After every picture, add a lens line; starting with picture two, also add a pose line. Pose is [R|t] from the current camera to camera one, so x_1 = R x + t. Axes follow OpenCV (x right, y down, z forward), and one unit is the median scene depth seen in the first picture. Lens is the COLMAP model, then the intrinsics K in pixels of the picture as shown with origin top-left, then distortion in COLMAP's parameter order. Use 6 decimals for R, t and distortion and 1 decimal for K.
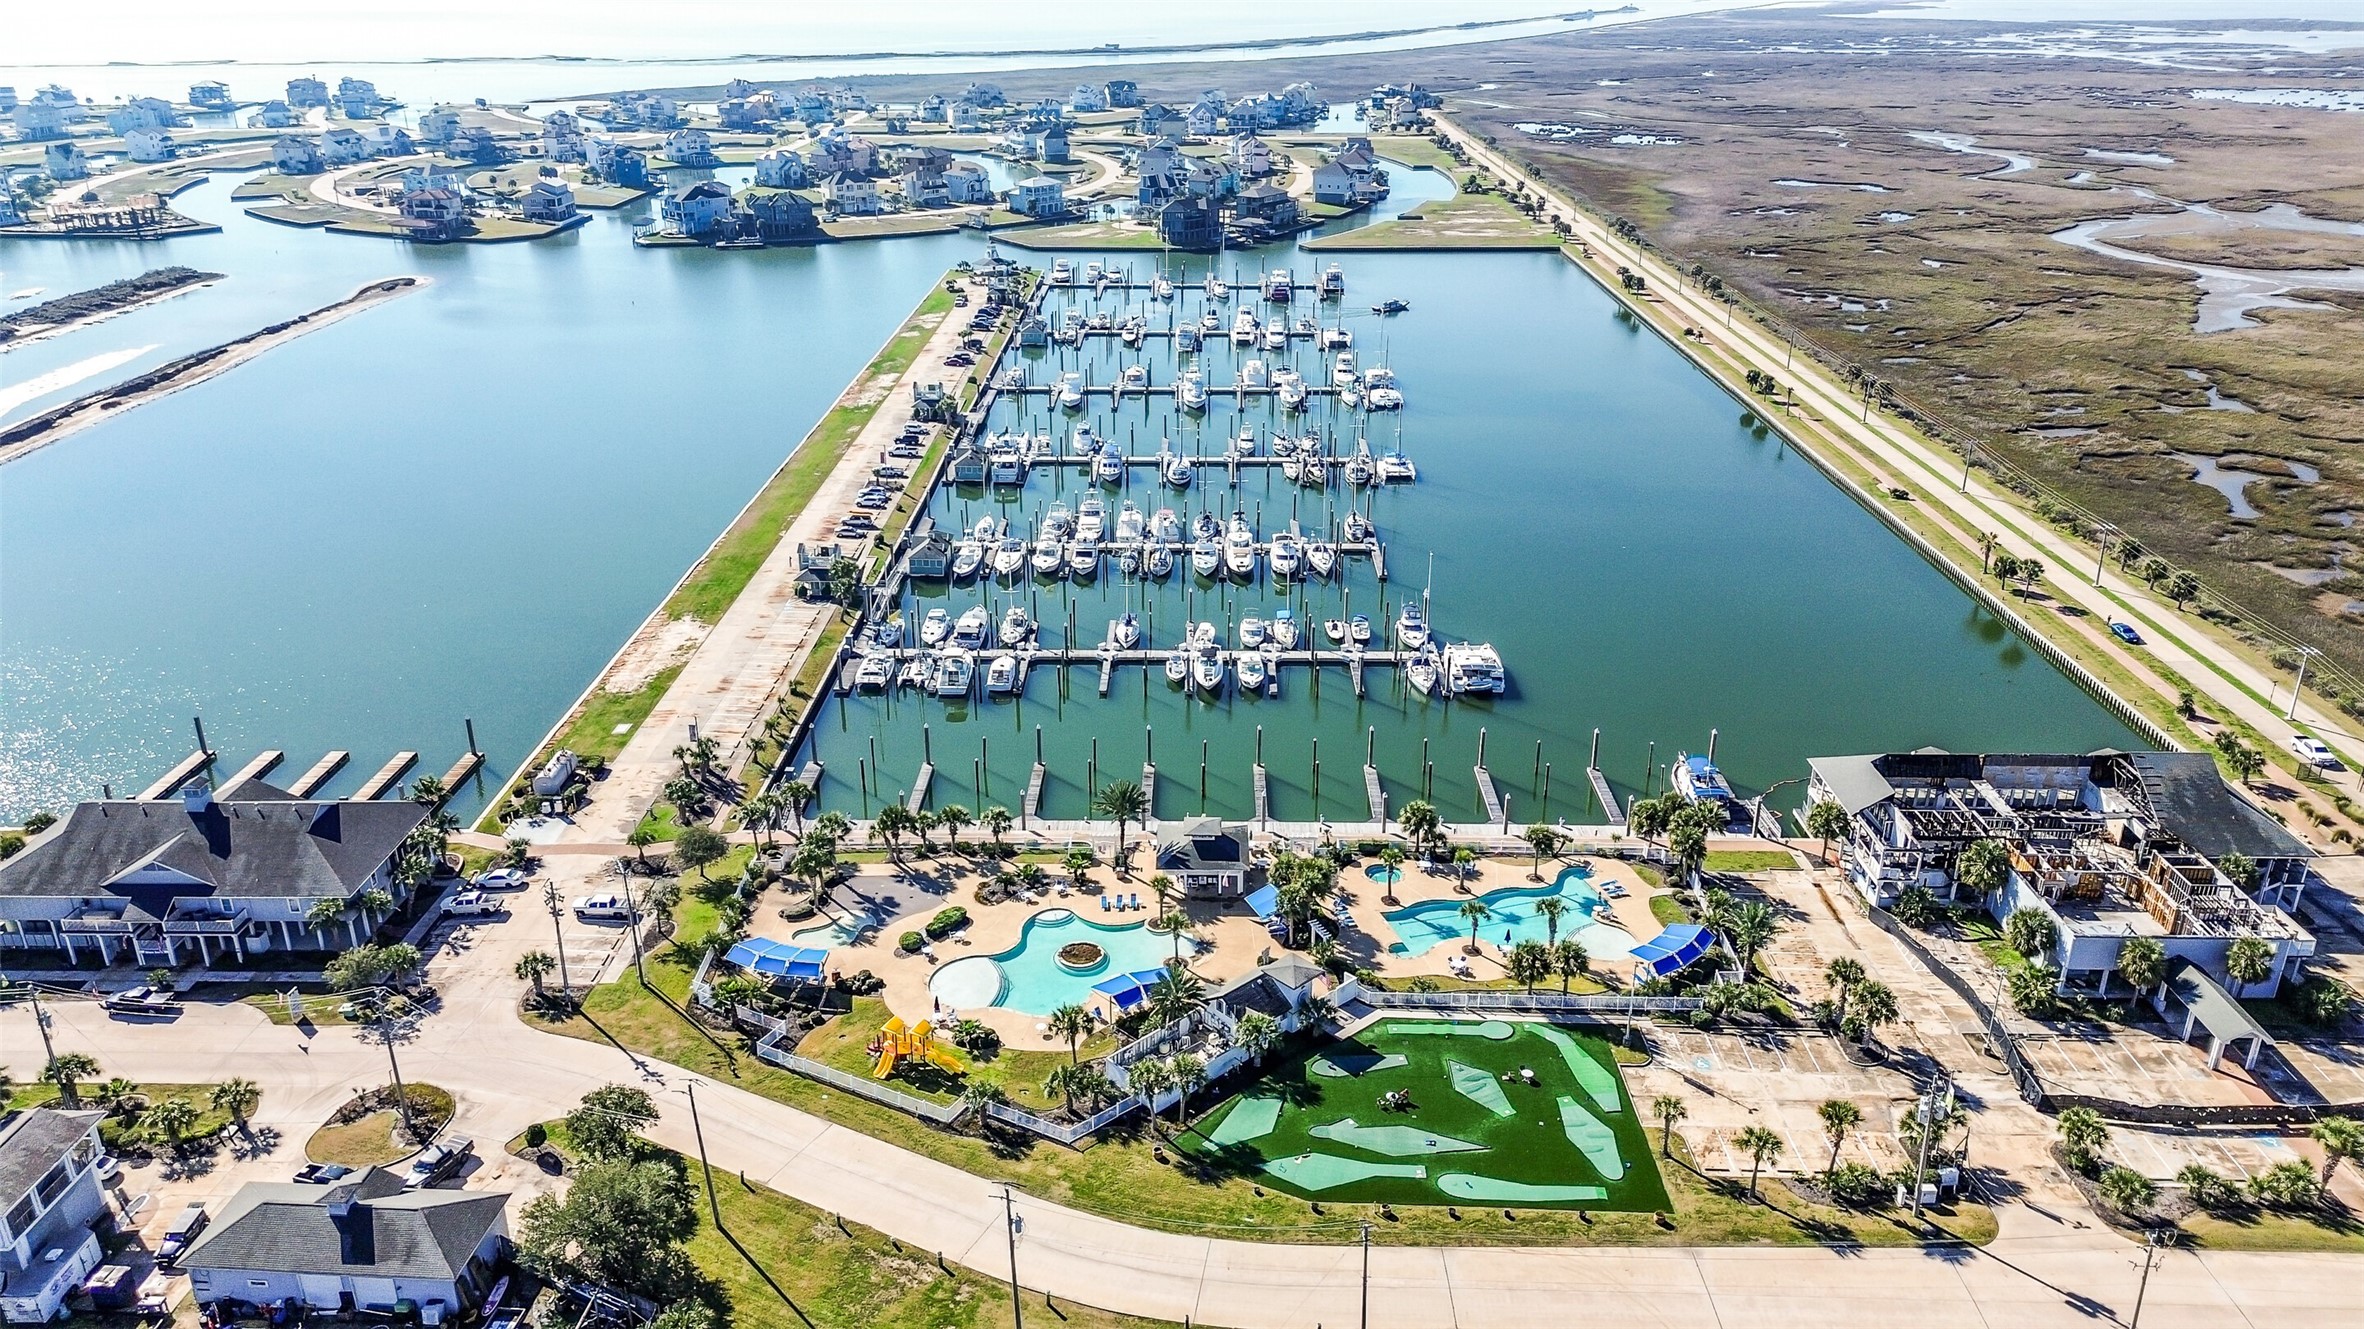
lens RADIAL K [[1681.1, 0, 1182.7], [0, 1681.1, 663.0], [0, 0, 1]] dist [0.032399, -0.026142]
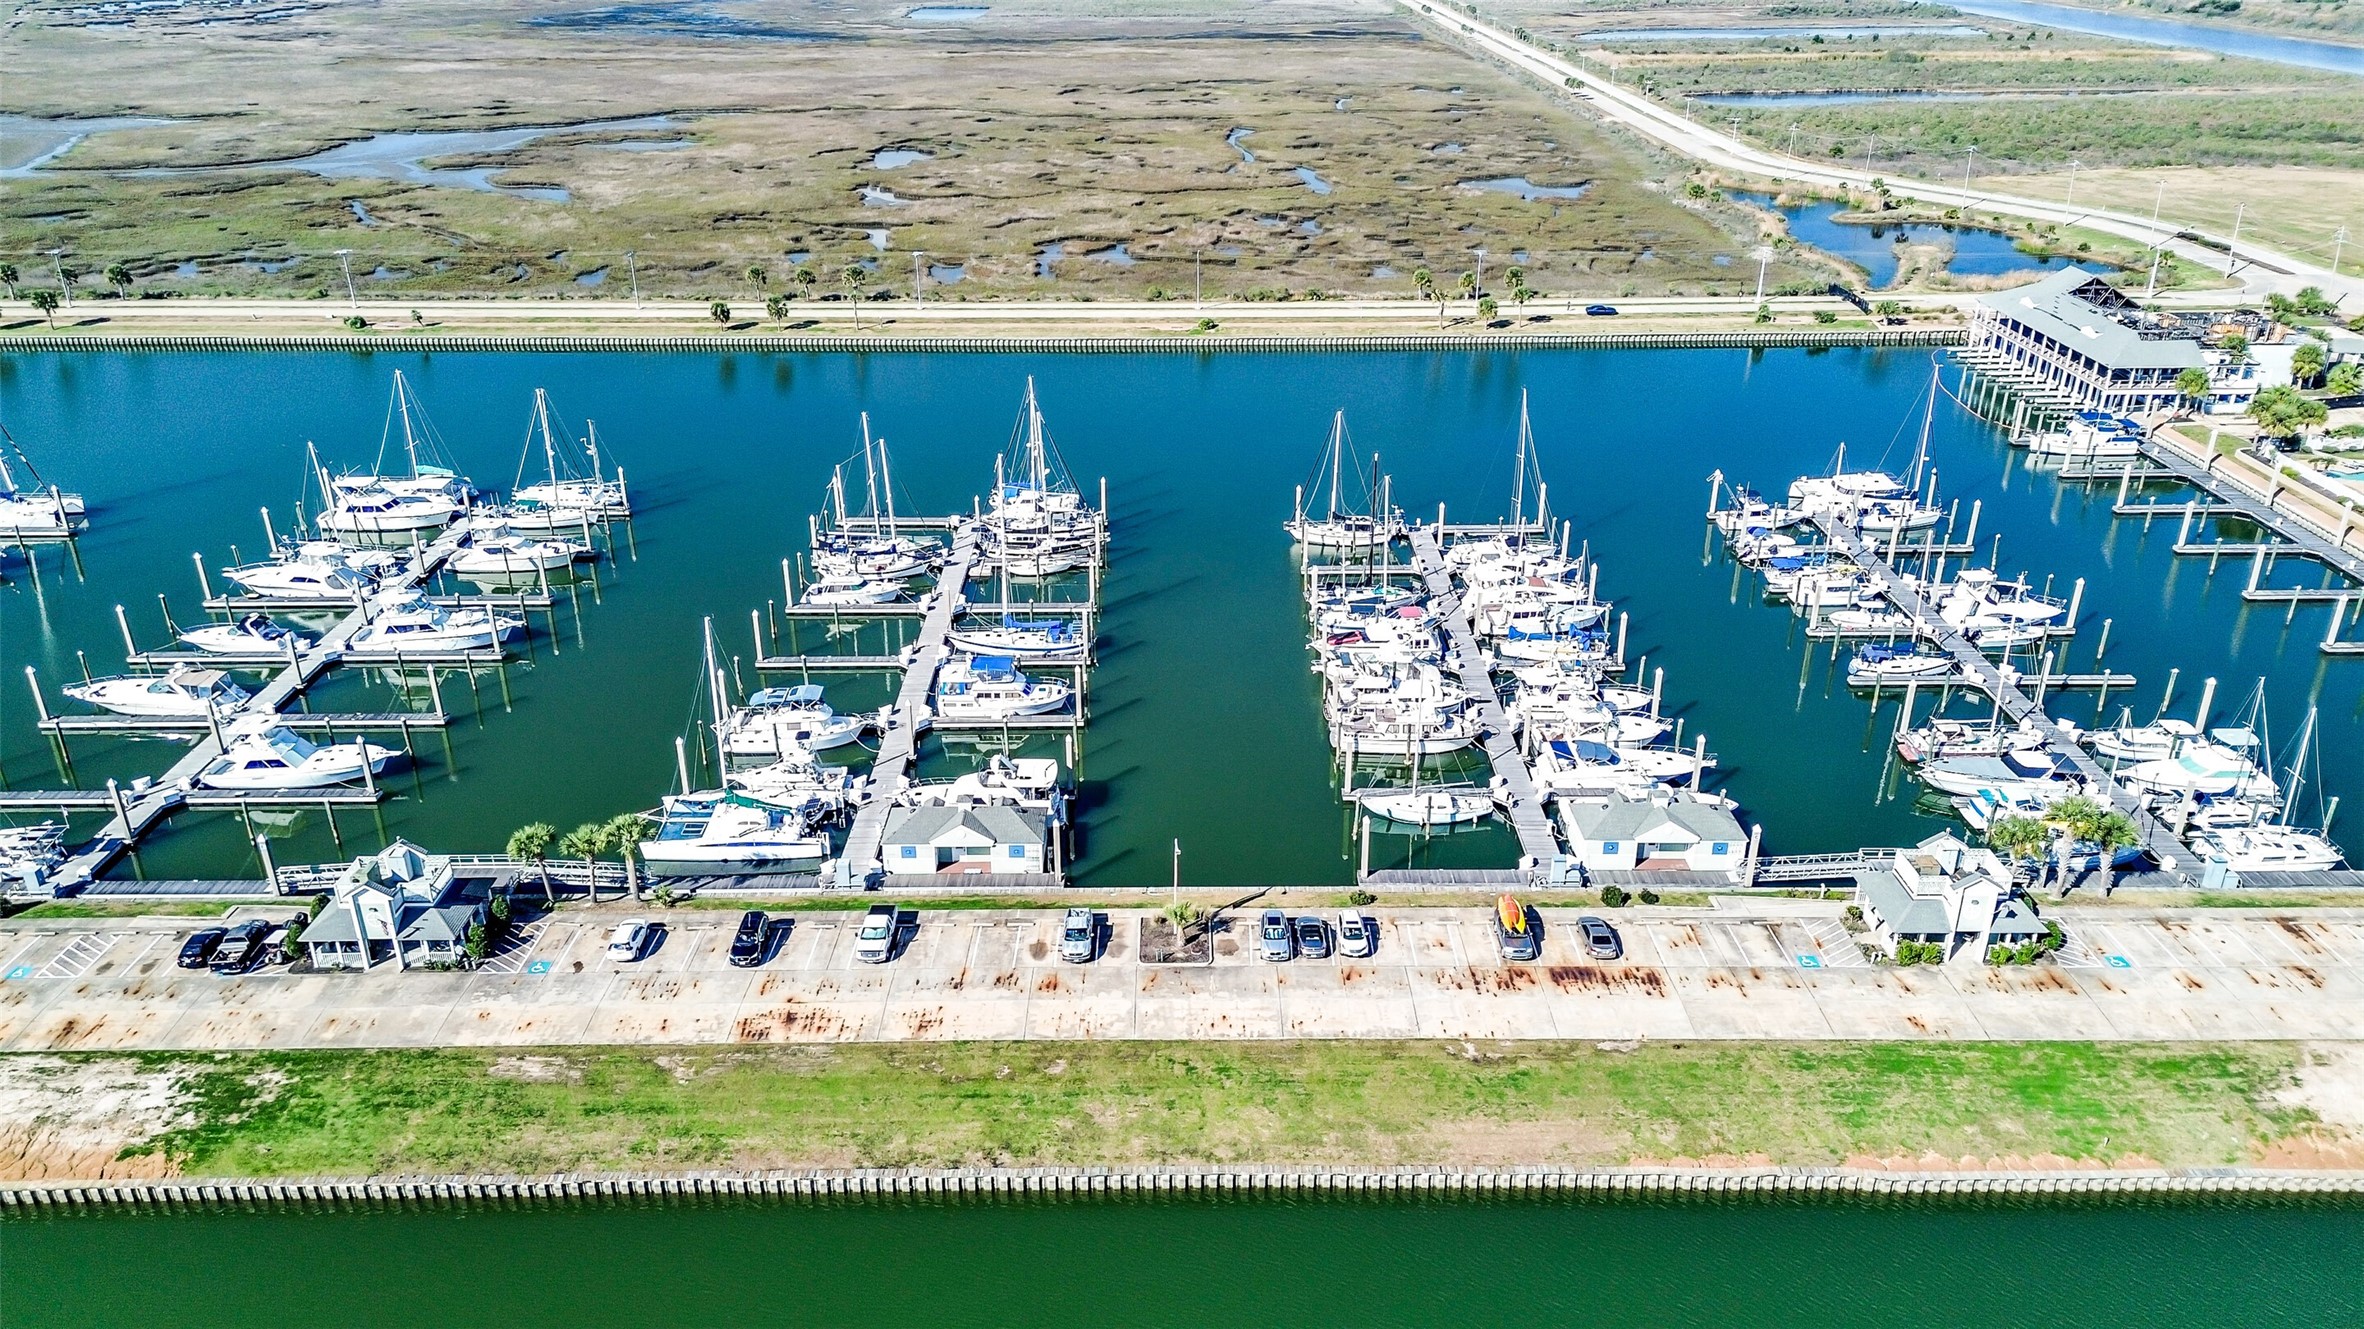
lens RADIAL K [[1681.1, 0, 1180.4], [0, 1681.1, 644.9], [0, 0, 1]] dist [0.032399, -0.026142]
pose [[-0.025309, -0.403579, 0.914595, -0.703192], [0.388014, 0.839196, 0.381046, -0.430464], [-0.921306, 0.364520, 0.135355, 1.309035]]
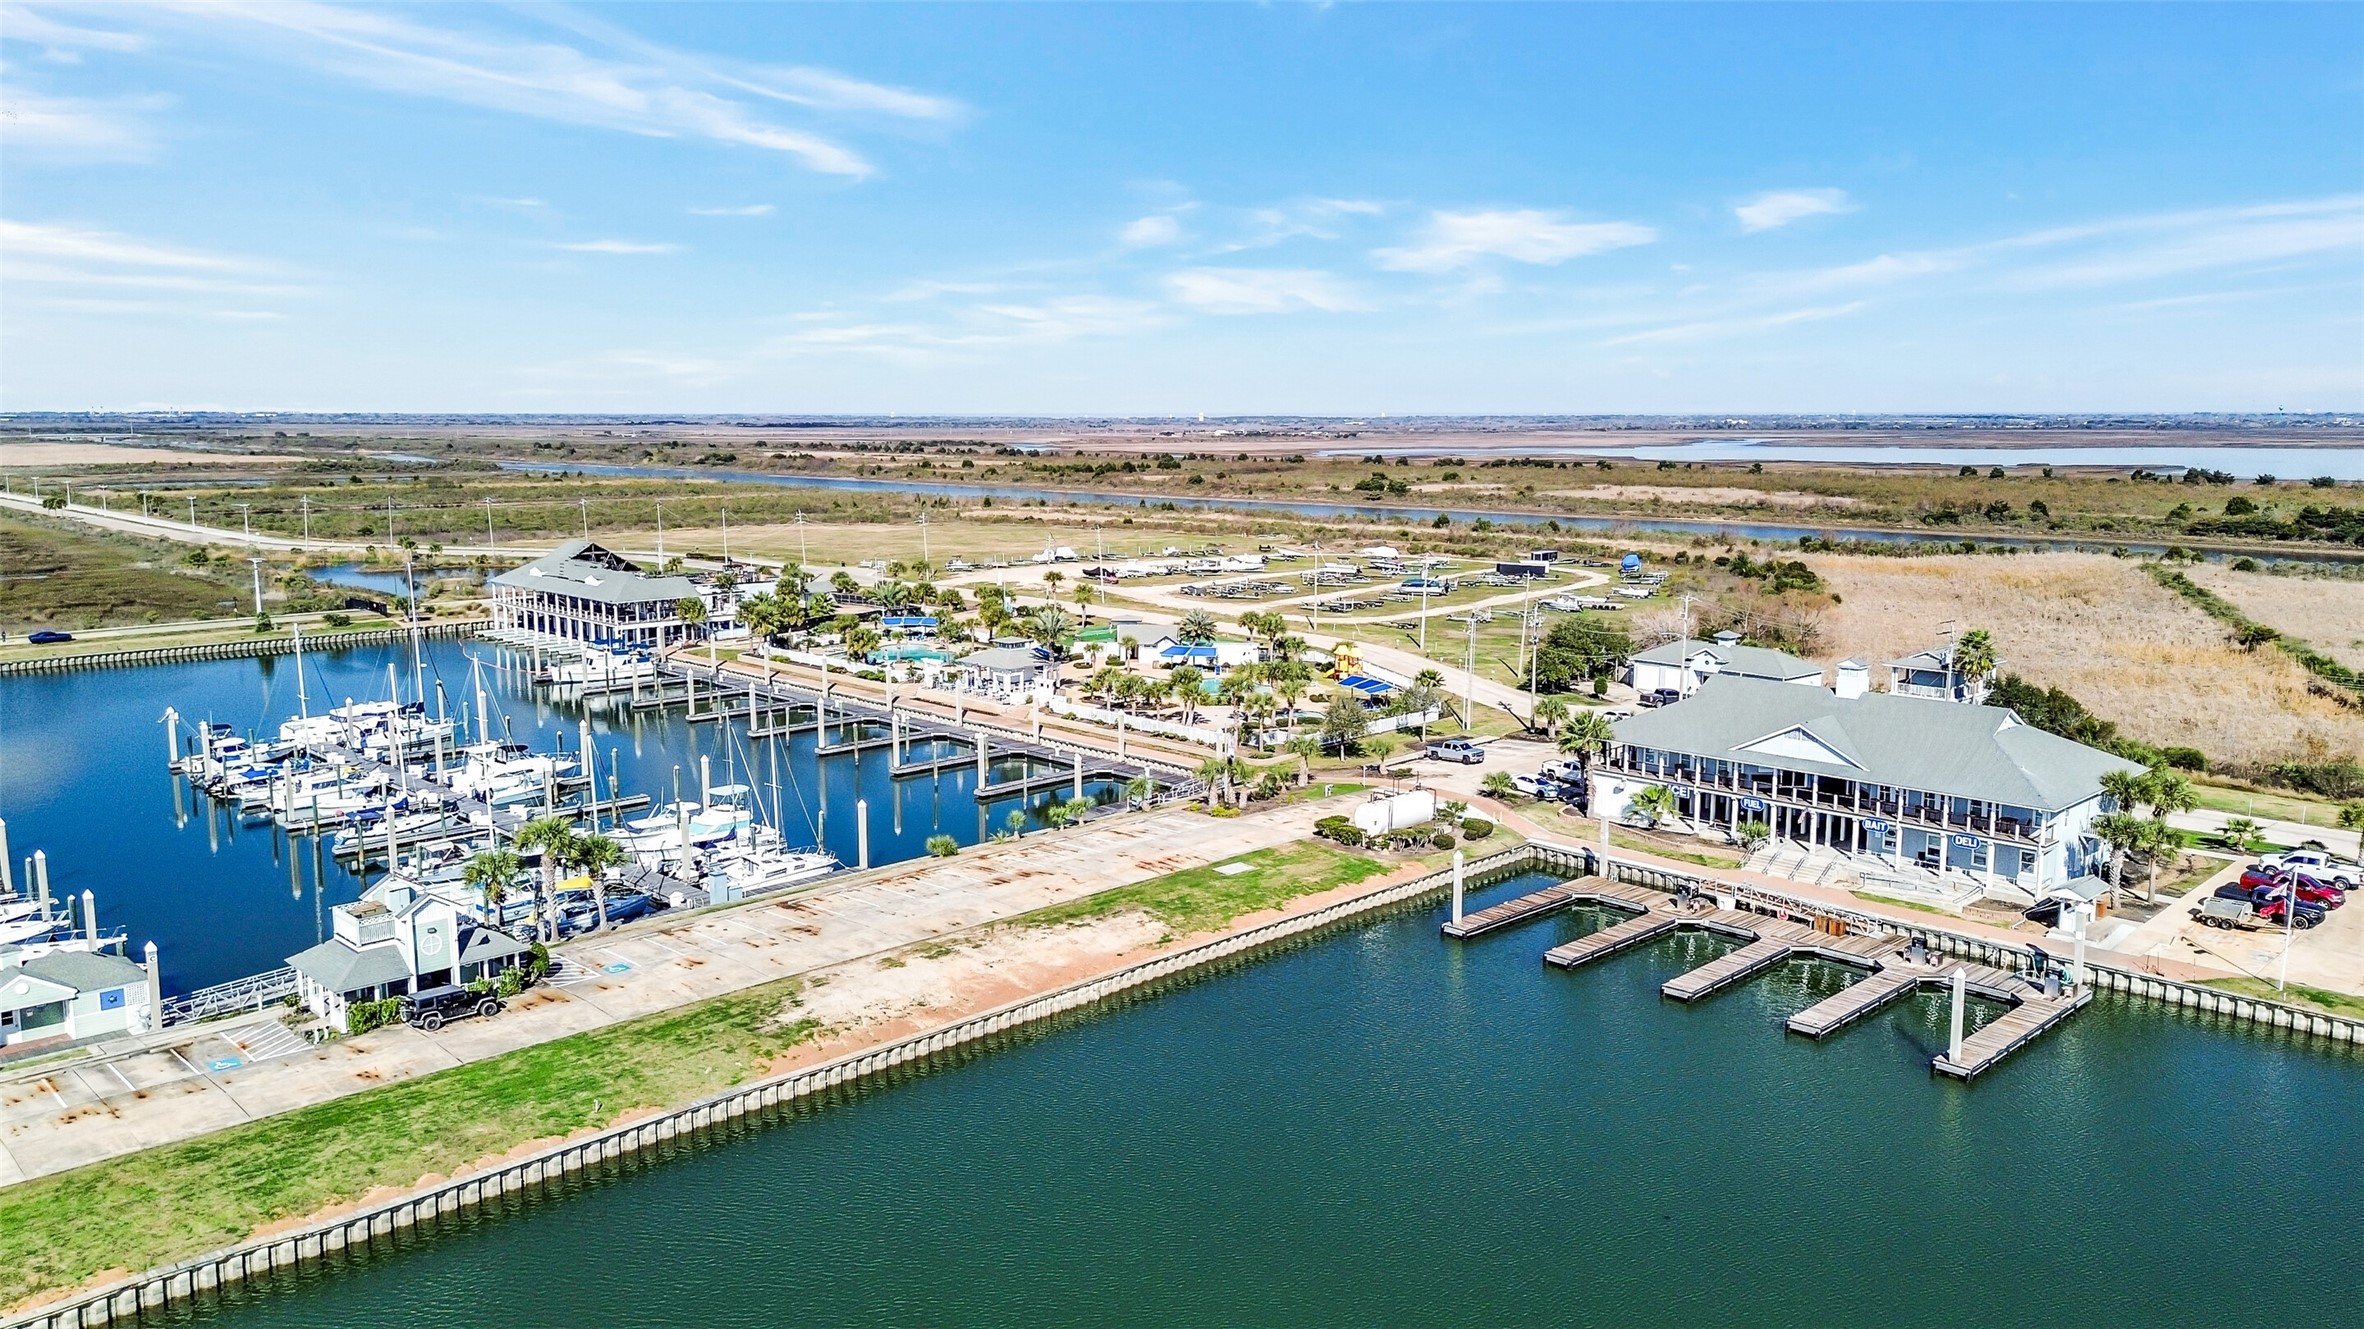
lens RADIAL K [[1681.1, 0, 1165.3], [0, 1681.1, 644.0], [0, 0, 1]] dist [0.032399, -0.026142]
pose [[-0.708434, -0.080527, 0.701168, -0.689346], [0.287978, 0.874026, 0.391341, -0.249939], [-0.644353, 0.479160, -0.596000, 1.283300]]
